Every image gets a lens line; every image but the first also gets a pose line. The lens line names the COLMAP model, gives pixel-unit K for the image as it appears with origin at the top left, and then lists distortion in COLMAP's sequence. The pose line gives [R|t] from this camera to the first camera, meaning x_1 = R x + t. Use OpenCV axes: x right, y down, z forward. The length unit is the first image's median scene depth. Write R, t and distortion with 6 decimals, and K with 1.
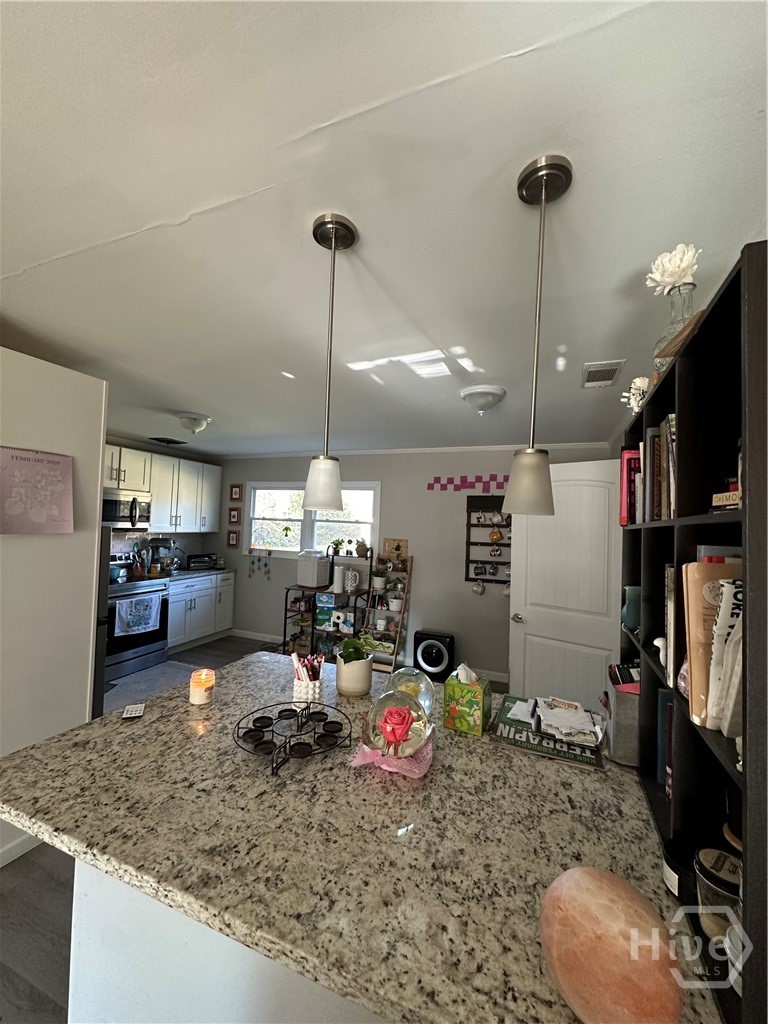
lens RADIAL K [[408.2, 0, 383.0], [0, 408.2, 511.3], [0, 0, 1]] dist [-0.004193, 0.001097]
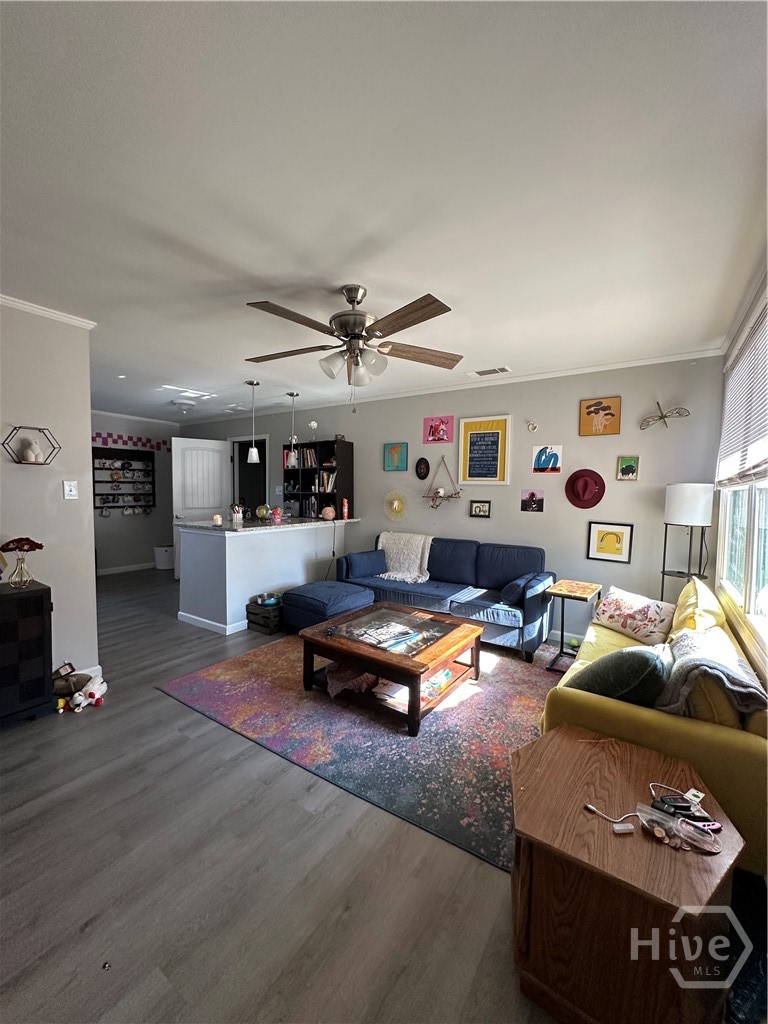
lens RADIAL K [[408.2, 0, 383.9], [0, 408.2, 514.0], [0, 0, 1]] dist [-0.004193, 0.001097]
pose [[0.207234, -0.089541, 0.974185, -0.918009], [-0.038377, 0.994292, 0.099553, 0.012587], [-0.977538, -0.058017, 0.202615, -0.235461]]
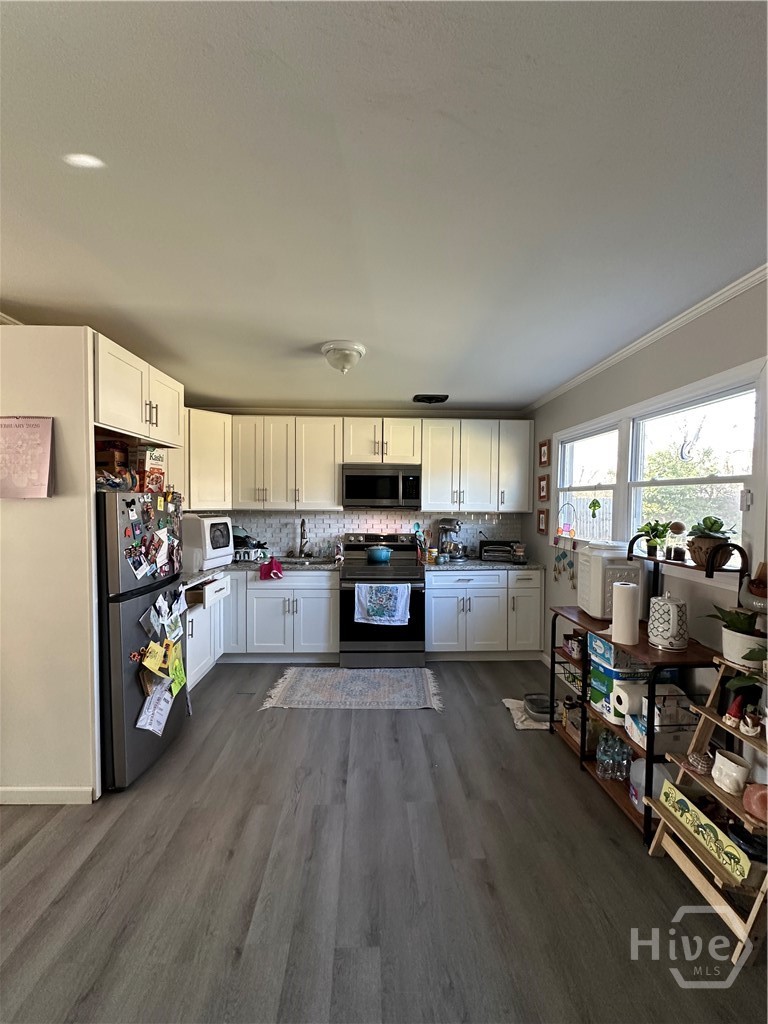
lens RADIAL K [[408.2, 0, 383.8], [0, 408.2, 510.6], [0, 0, 1]] dist [-0.004193, 0.001097]
pose [[0.404135, -0.014137, -0.914590, 0.188576], [0.034995, 0.999387, 0.000015, 0.049937], [0.914030, -0.032012, 0.404383, 0.601077]]
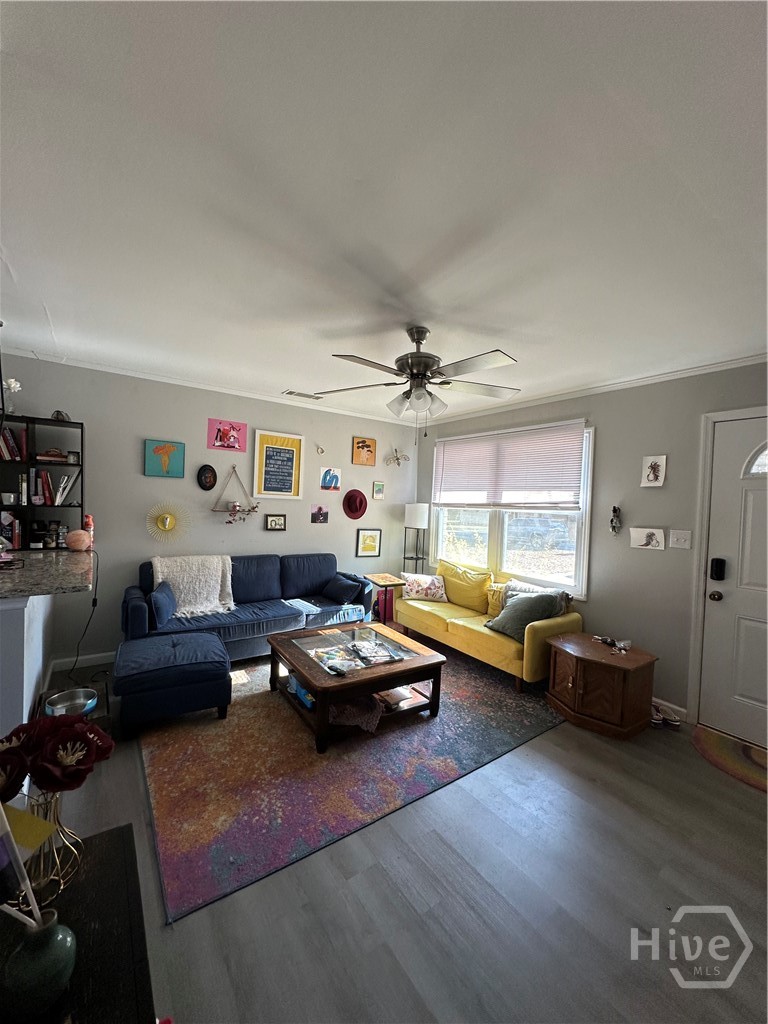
lens RADIAL K [[408.2, 0, 384.1], [0, 408.2, 512.6], [0, 0, 1]] dist [-0.004193, 0.001097]
pose [[-0.836091, -0.082987, 0.542278, -0.686379], [-0.086084, 0.996093, 0.019711, 0.022275], [-0.541795, -0.030201, -0.839968, 0.390168]]
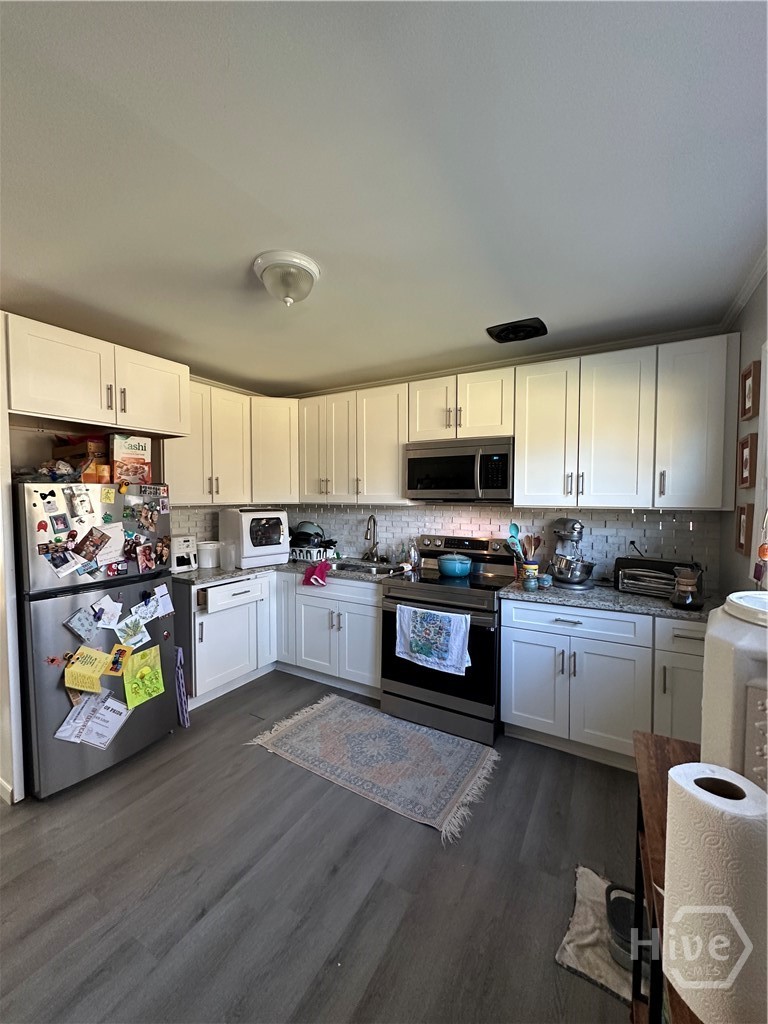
lens RADIAL K [[408.2, 0, 384.2], [0, 408.2, 511.3], [0, 0, 1]] dist [-0.004193, 0.001097]
pose [[-0.143506, 0.000149, -0.989649, 0.017721], [0.023294, 0.999723, -0.003227, 0.058468], [0.989375, -0.023516, -0.143469, 0.938730]]
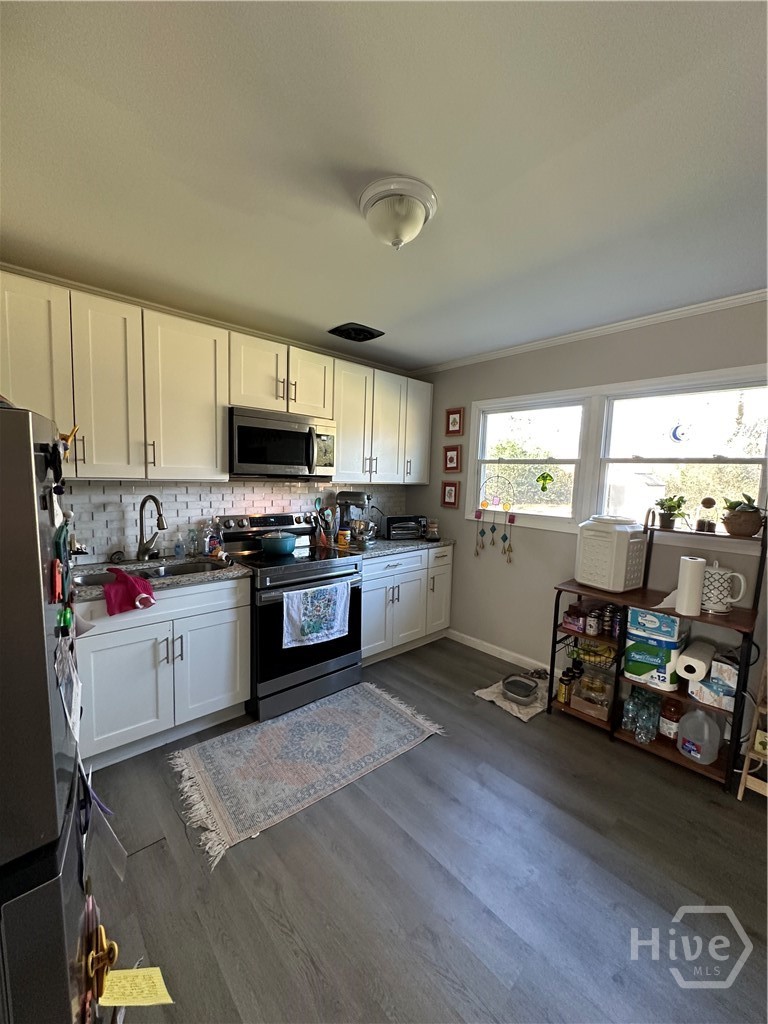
lens RADIAL K [[408.2, 0, 383.5], [0, 408.2, 511.7], [0, 0, 1]] dist [-0.004193, 0.001097]
pose [[0.899015, 0.029687, -0.436910, -0.222760], [0.016030, 0.994800, 0.100579, 0.035343], [0.437624, -0.097425, 0.893864, 0.462197]]
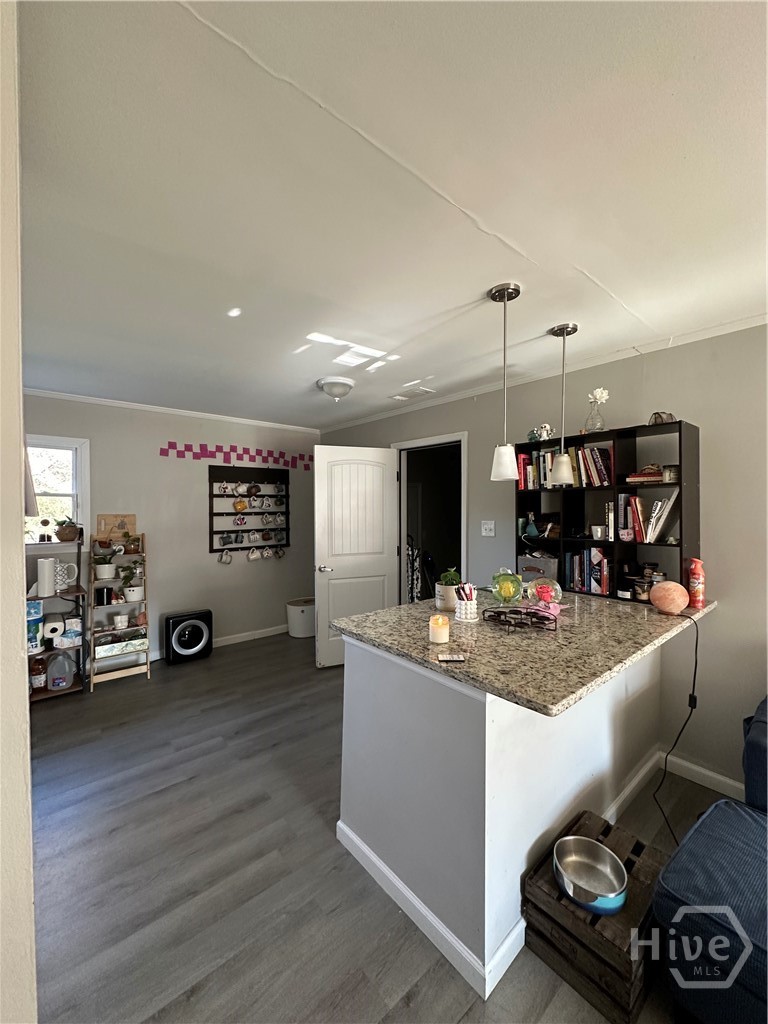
lens RADIAL K [[408.2, 0, 383.3], [0, 408.2, 512.9], [0, 0, 1]] dist [-0.004193, 0.001097]
pose [[0.467069, -0.051523, 0.882719, -0.452272], [-0.011658, 0.997855, 0.064411, 0.007448], [-0.884144, -0.040375, 0.465466, 0.180579]]
